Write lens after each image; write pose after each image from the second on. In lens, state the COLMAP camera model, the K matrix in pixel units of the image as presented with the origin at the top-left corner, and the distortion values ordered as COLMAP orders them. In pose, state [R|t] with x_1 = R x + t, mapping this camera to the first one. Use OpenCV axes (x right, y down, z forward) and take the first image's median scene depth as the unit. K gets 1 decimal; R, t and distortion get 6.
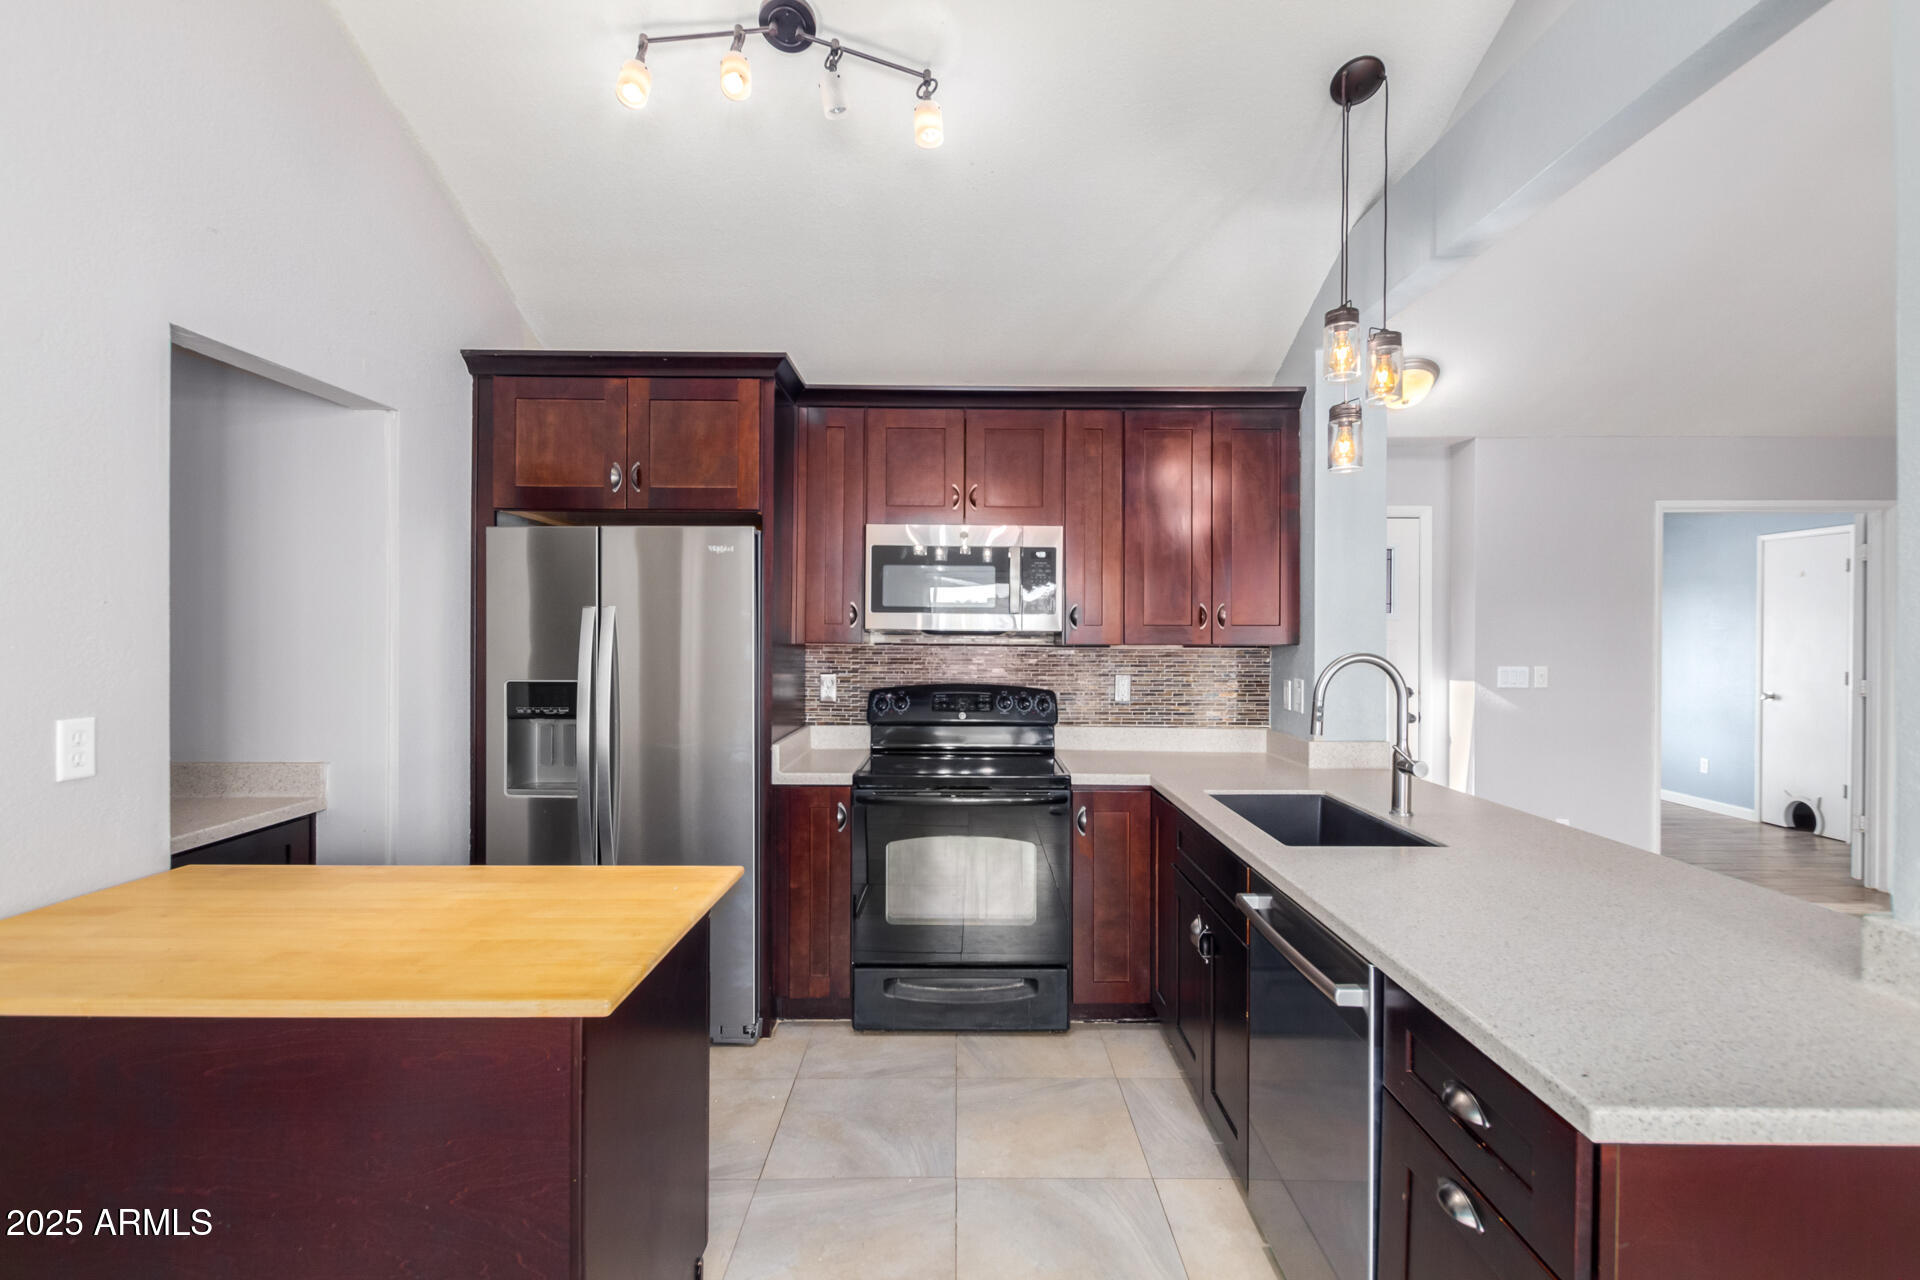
lens RADIAL K [[883.7, 0, 963.1], [0, 883.7, 630.7], [0, 0, 1]] dist [0.007342, -0.001586]
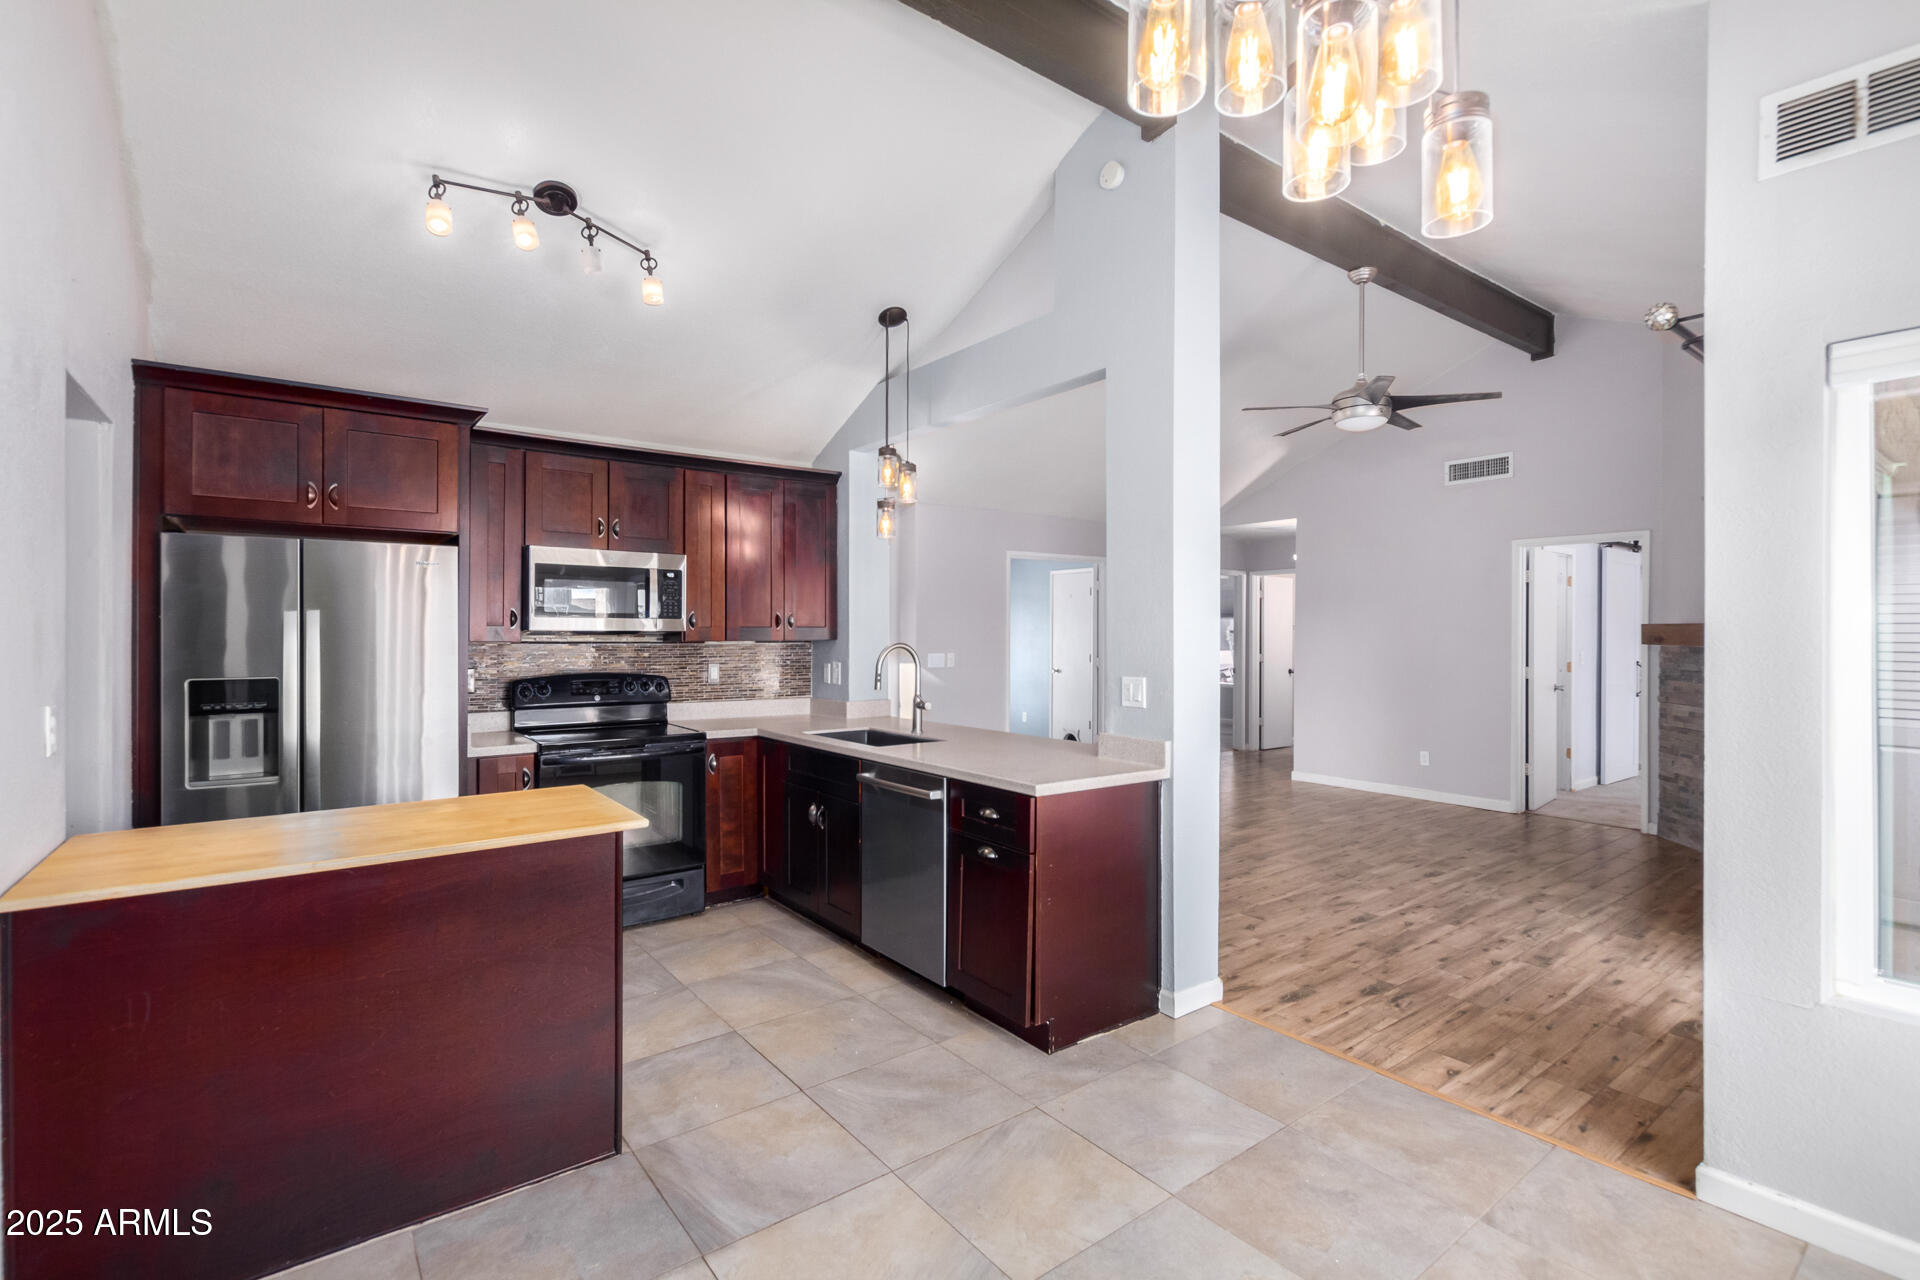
lens RADIAL K [[883.7, 0, 963.6], [0, 883.7, 634.0], [0, 0, 1]] dist [0.007342, -0.001586]
pose [[0.800408, -0.004453, 0.599439, -0.370314], [0.002205, 0.999988, 0.004484, -0.000521], [-0.599451, -0.002267, 0.800408, -0.362188]]
